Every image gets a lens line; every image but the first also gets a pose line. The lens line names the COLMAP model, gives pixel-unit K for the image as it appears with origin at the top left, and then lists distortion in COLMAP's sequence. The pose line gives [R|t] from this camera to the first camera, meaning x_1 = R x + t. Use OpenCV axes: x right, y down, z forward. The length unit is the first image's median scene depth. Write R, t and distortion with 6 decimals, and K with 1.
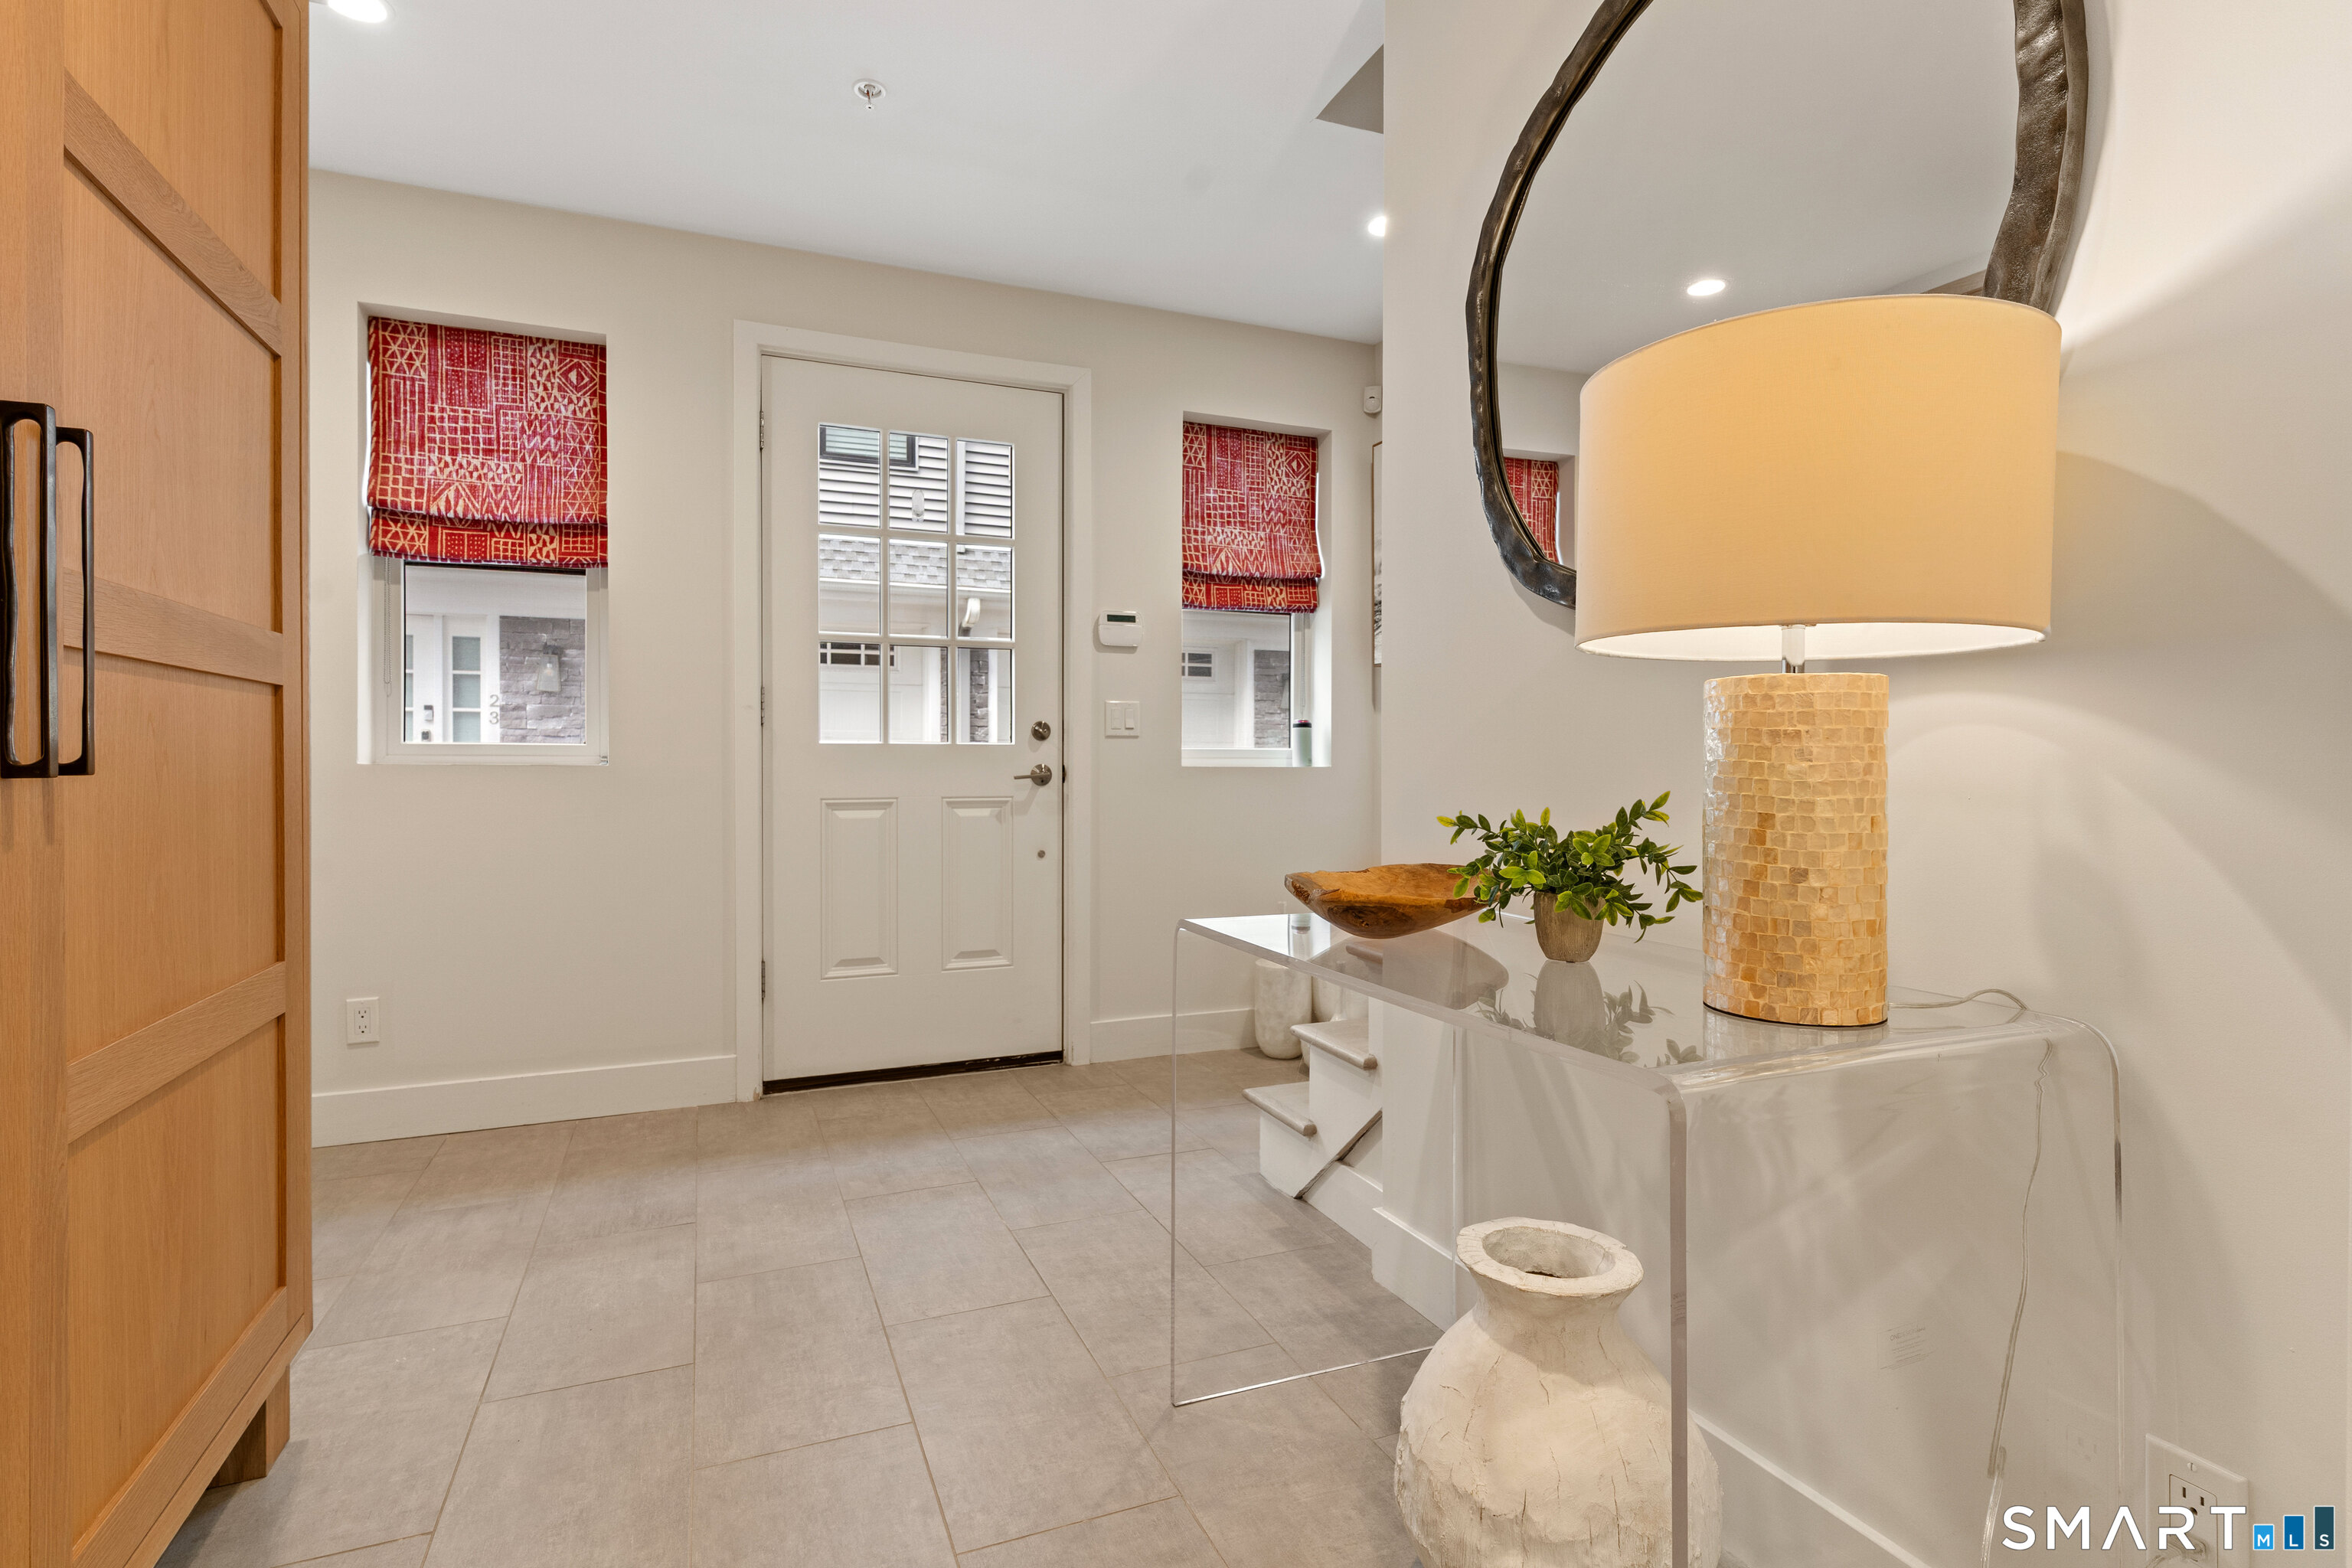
lens RADIAL K [[1131.9, 0, 1163.9], [0, 1131.9, 771.1], [0, 0, 1]] dist [-0.005499, 0.000450]
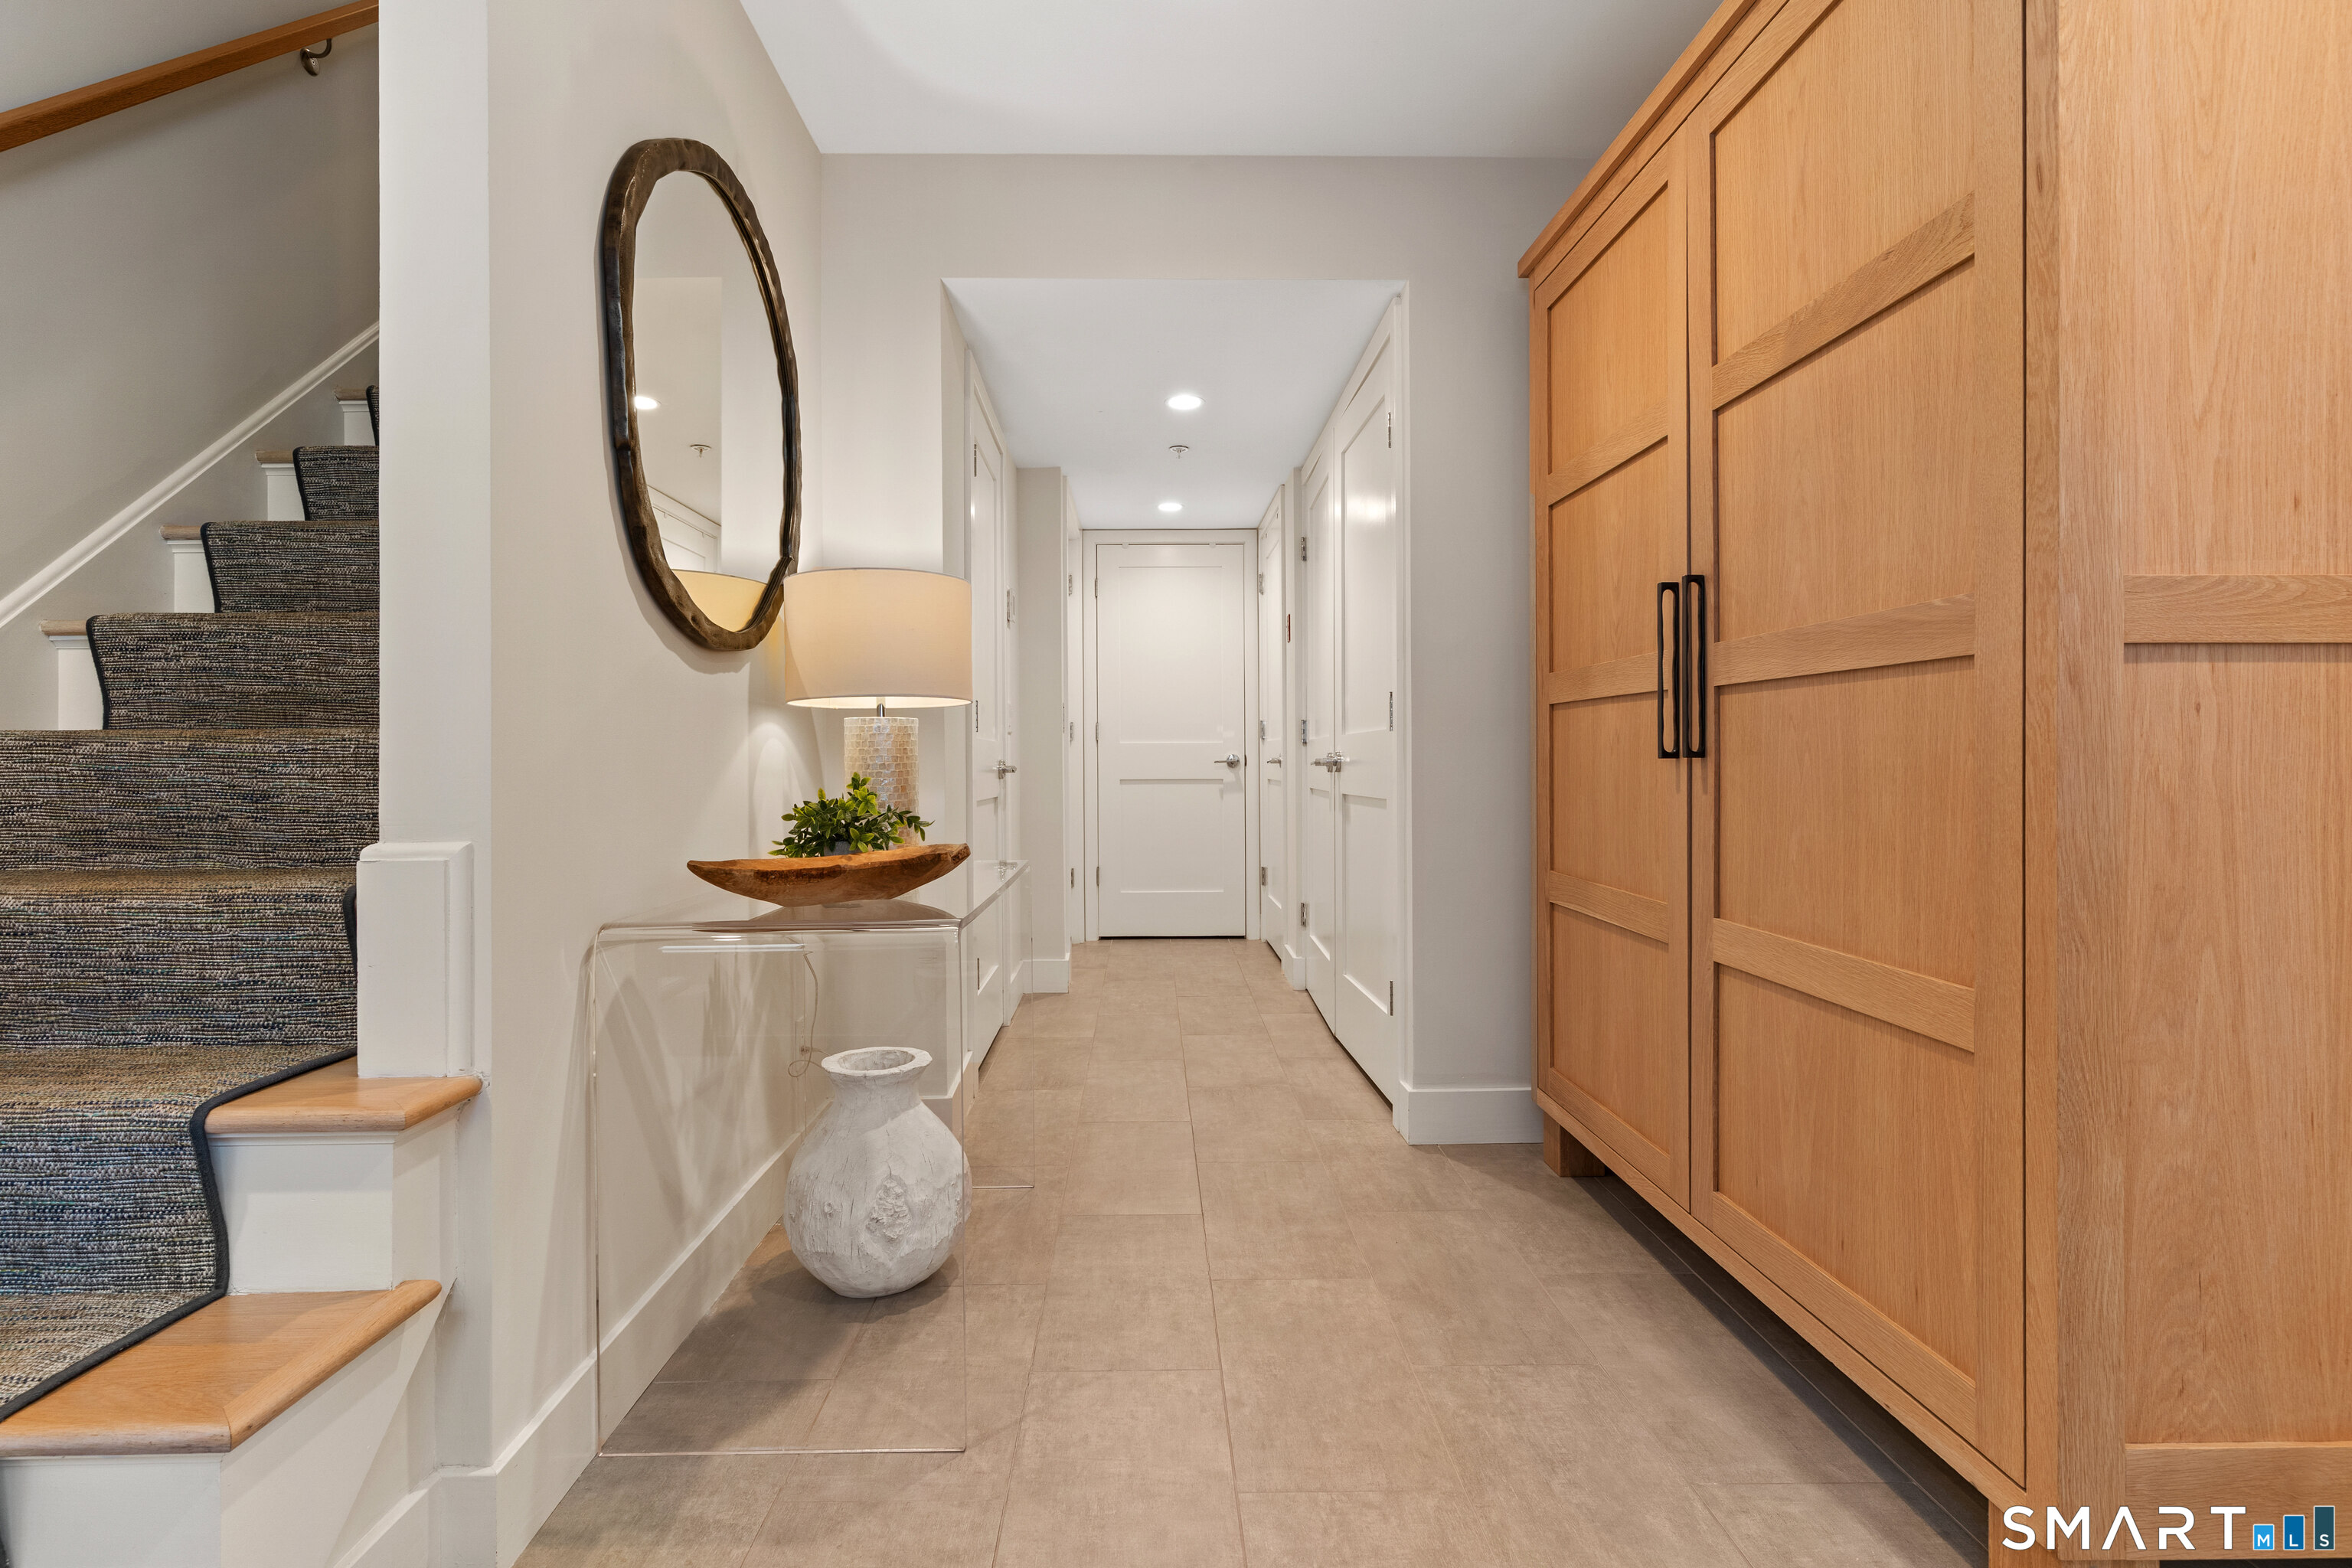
lens RADIAL K [[1131.9, 0, 1164.9], [0, 1131.9, 753.9], [0, 0, 1]] dist [-0.005499, 0.000450]
pose [[-0.934894, 0.002084, 0.354921, -0.429207], [0.006052, 0.999931, 0.010072, -0.014661], [-0.354876, 0.011564, -0.934842, 1.630879]]
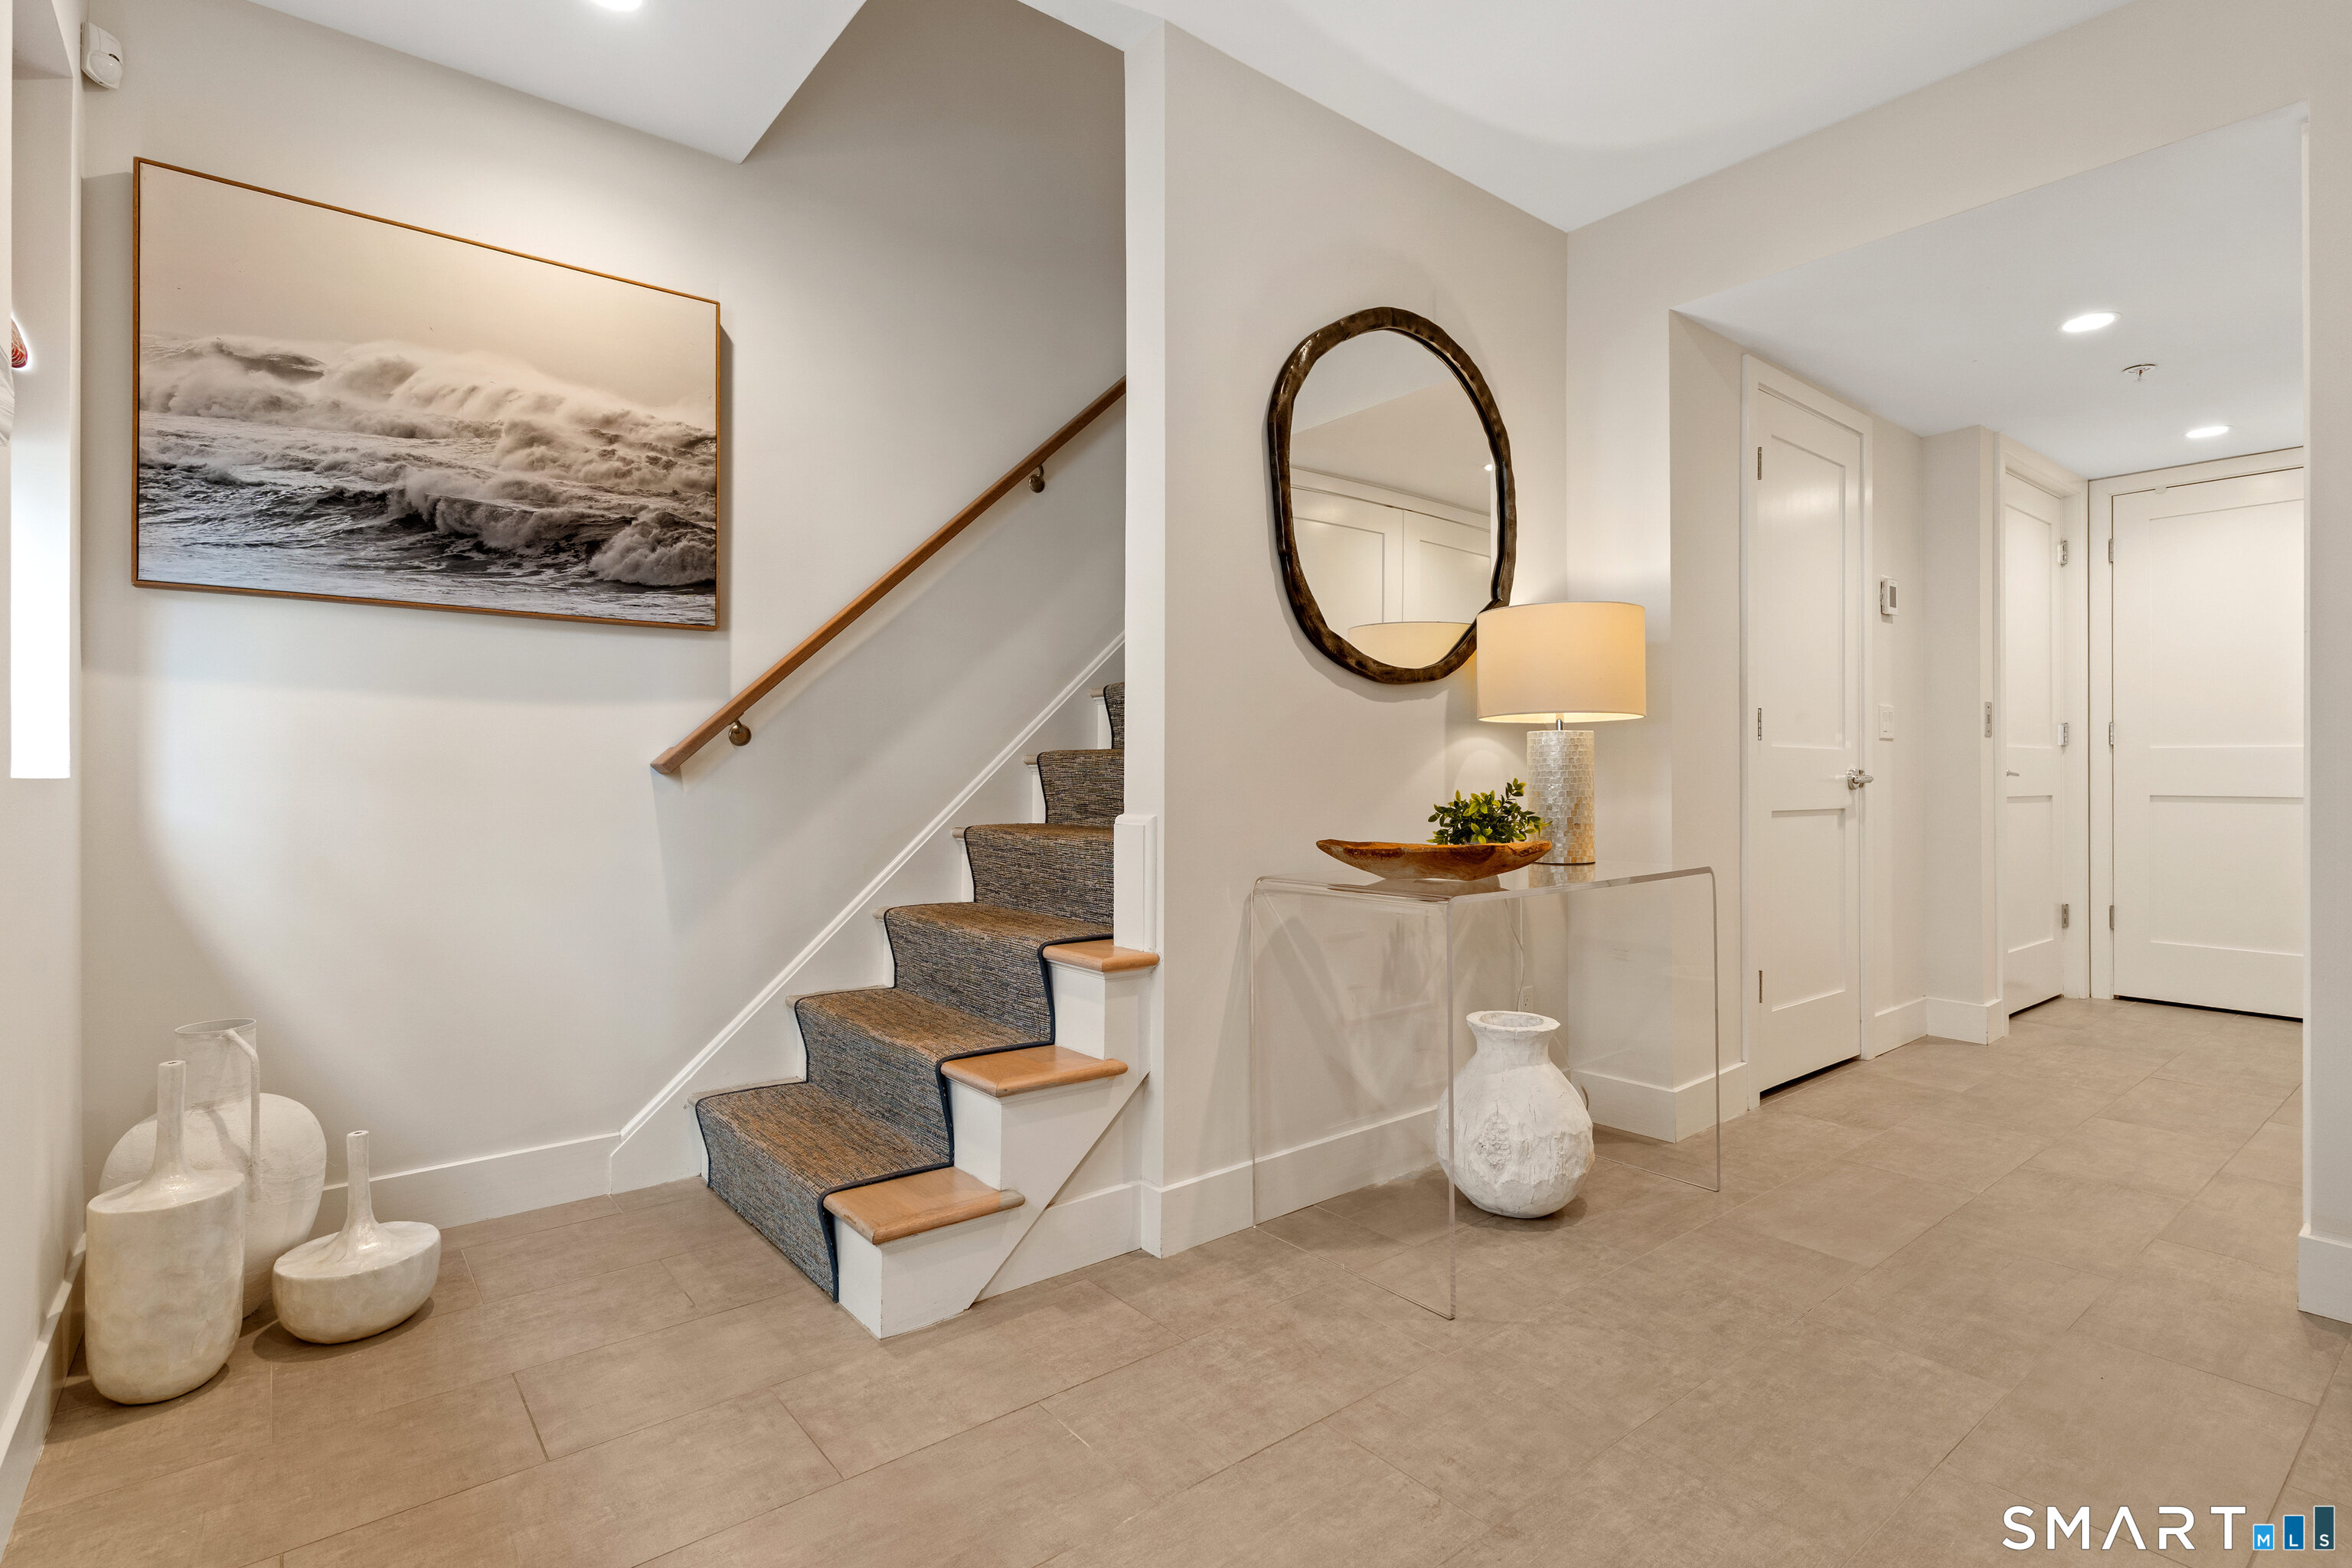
lens RADIAL K [[1131.9, 0, 1153.6], [0, 1131.9, 769.1], [0, 0, 1]] dist [-0.005499, 0.000450]
pose [[-0.273197, -0.004415, 0.961948, -0.923094], [0.011757, 0.999899, 0.007928, -0.013597], [-0.961886, 0.013475, -0.273117, 1.452957]]
